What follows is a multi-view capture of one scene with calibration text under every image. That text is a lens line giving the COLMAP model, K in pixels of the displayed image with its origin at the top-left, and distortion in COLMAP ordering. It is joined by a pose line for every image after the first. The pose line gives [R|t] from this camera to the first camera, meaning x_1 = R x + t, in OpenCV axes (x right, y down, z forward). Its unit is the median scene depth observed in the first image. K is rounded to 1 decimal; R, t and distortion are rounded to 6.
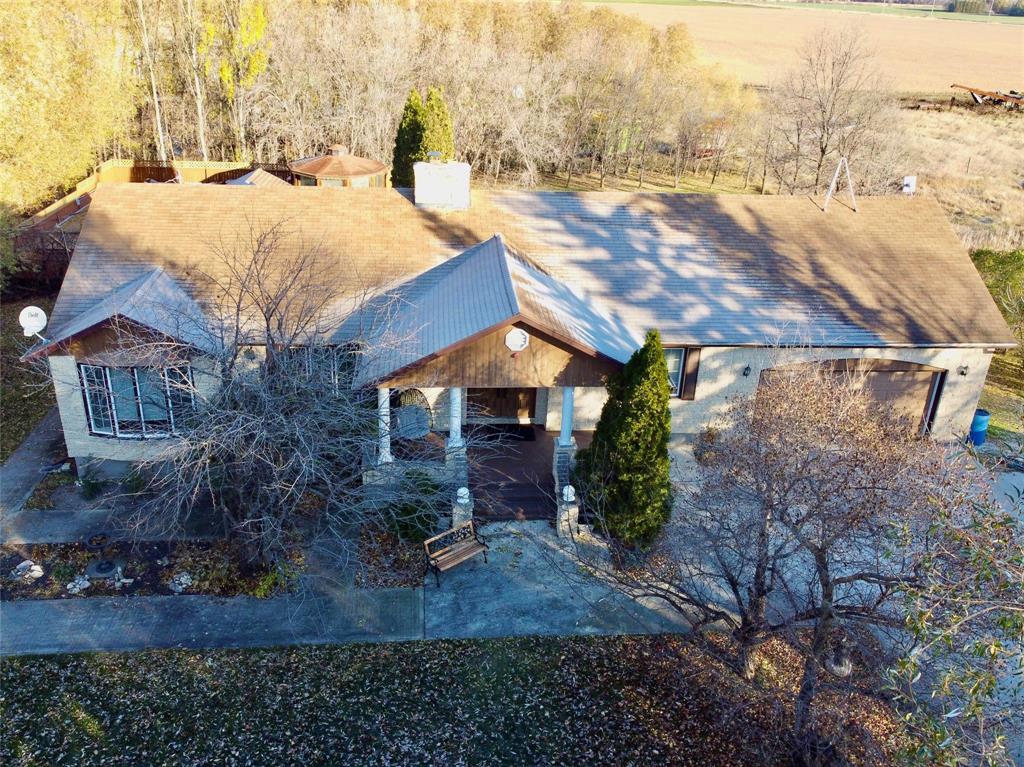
lens RADIAL K [[829.0, 0, 512.9], [0, 829.0, 351.6], [0, 0, 1]] dist [0.006600, 0.009856]
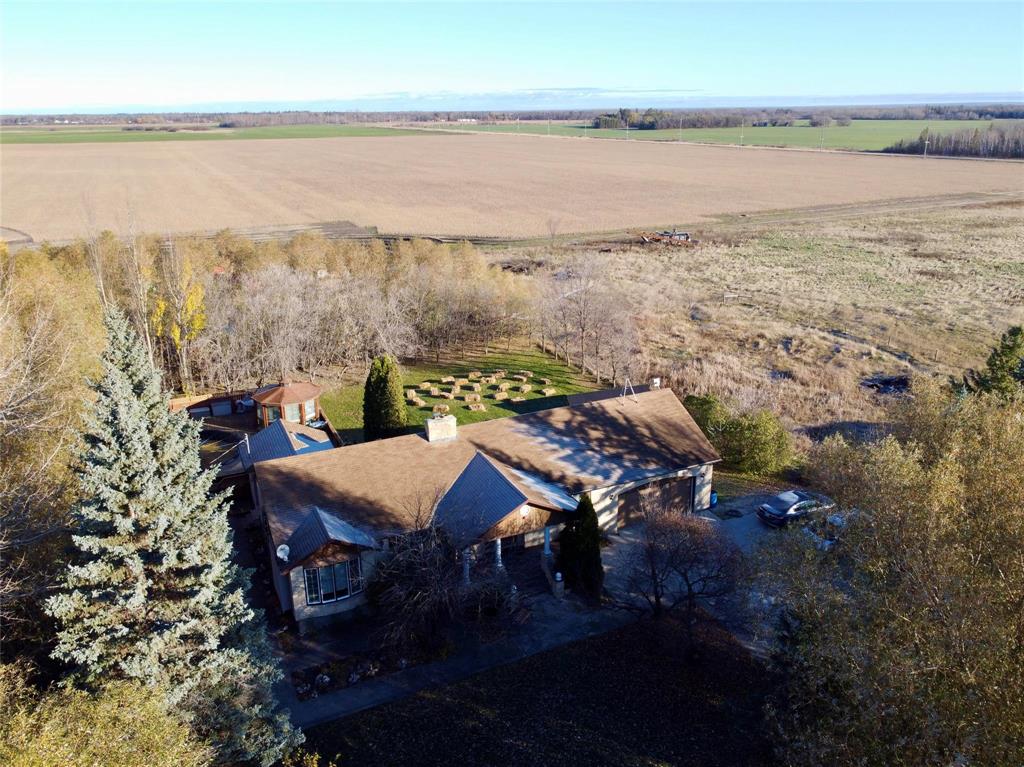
lens RADIAL K [[786.6, 0, 512.0], [0, 786.6, 383.5], [0, 0, 1]] dist [0.000917, 0.006734]
pose [[0.935430, -0.157722, 0.316377, -0.241511], [0.179415, 0.982941, -0.040455, -0.101593], [-0.304599, 0.094605, 0.947771, -0.365341]]
